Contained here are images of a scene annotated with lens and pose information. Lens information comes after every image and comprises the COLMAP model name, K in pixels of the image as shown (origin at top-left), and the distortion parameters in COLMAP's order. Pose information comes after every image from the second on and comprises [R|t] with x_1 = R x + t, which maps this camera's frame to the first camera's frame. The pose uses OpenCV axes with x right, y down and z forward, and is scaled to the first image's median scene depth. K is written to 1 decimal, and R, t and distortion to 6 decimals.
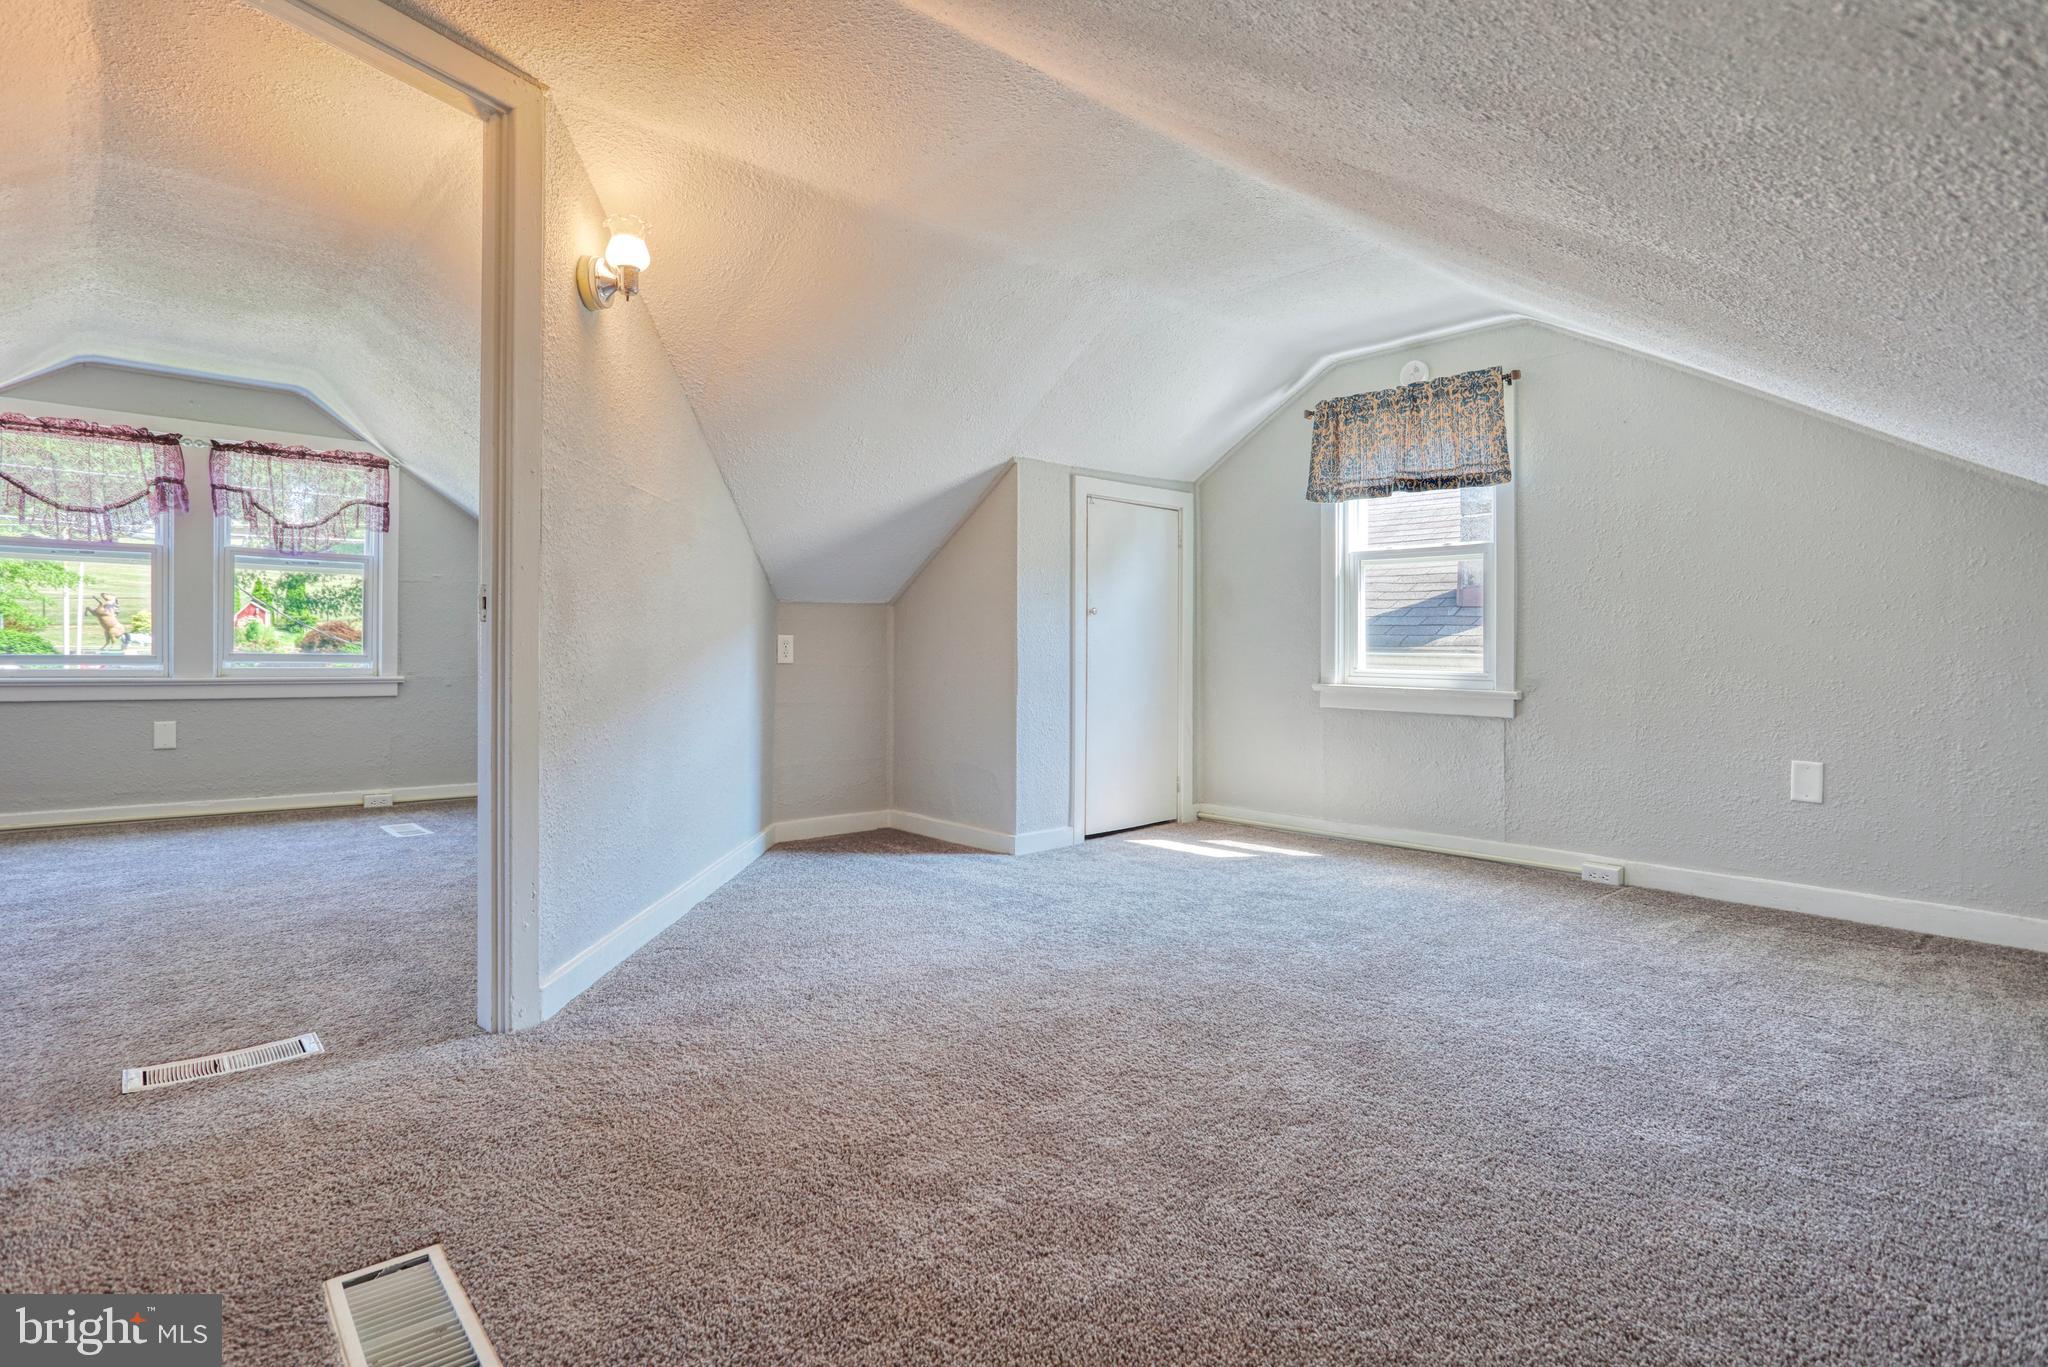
lens RADIAL K [[980.3, 0, 1000.5], [0, 980.3, 652.9], [0, 0, 1]] dist [-0.045078, 0.023554]
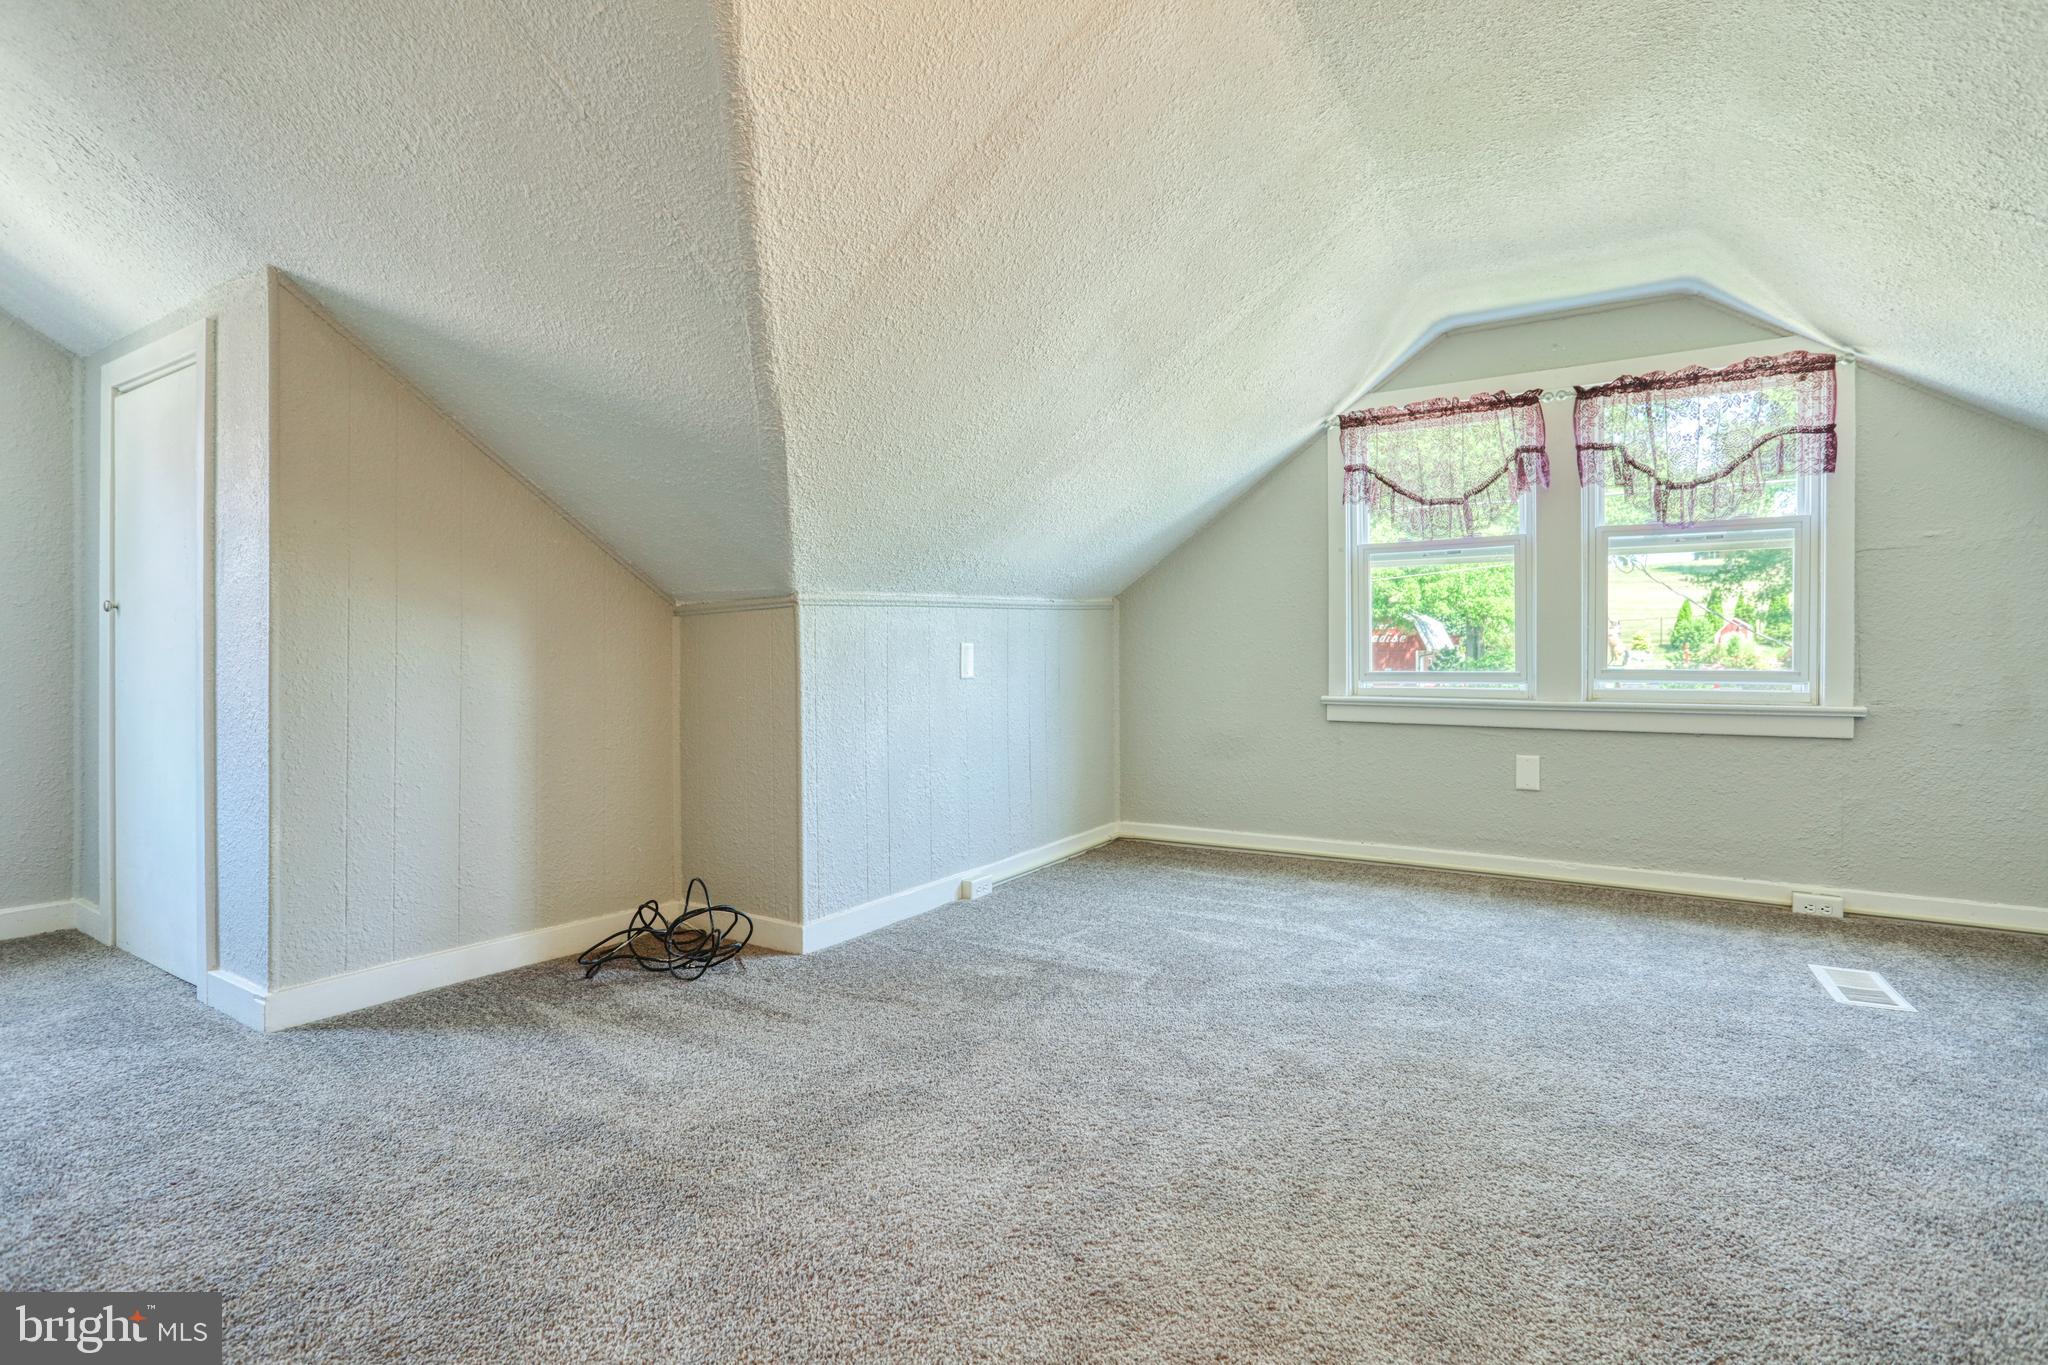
lens RADIAL K [[980.3, 0, 1027.8], [0, 980.3, 672.0], [0, 0, 1]] dist [-0.045078, 0.023554]
pose [[0.273132, 0.002343, -0.961974, -0.206568], [0.001781, 0.999994, 0.002941, -0.000552], [0.961975, -0.002517, 0.273126, 0.375283]]
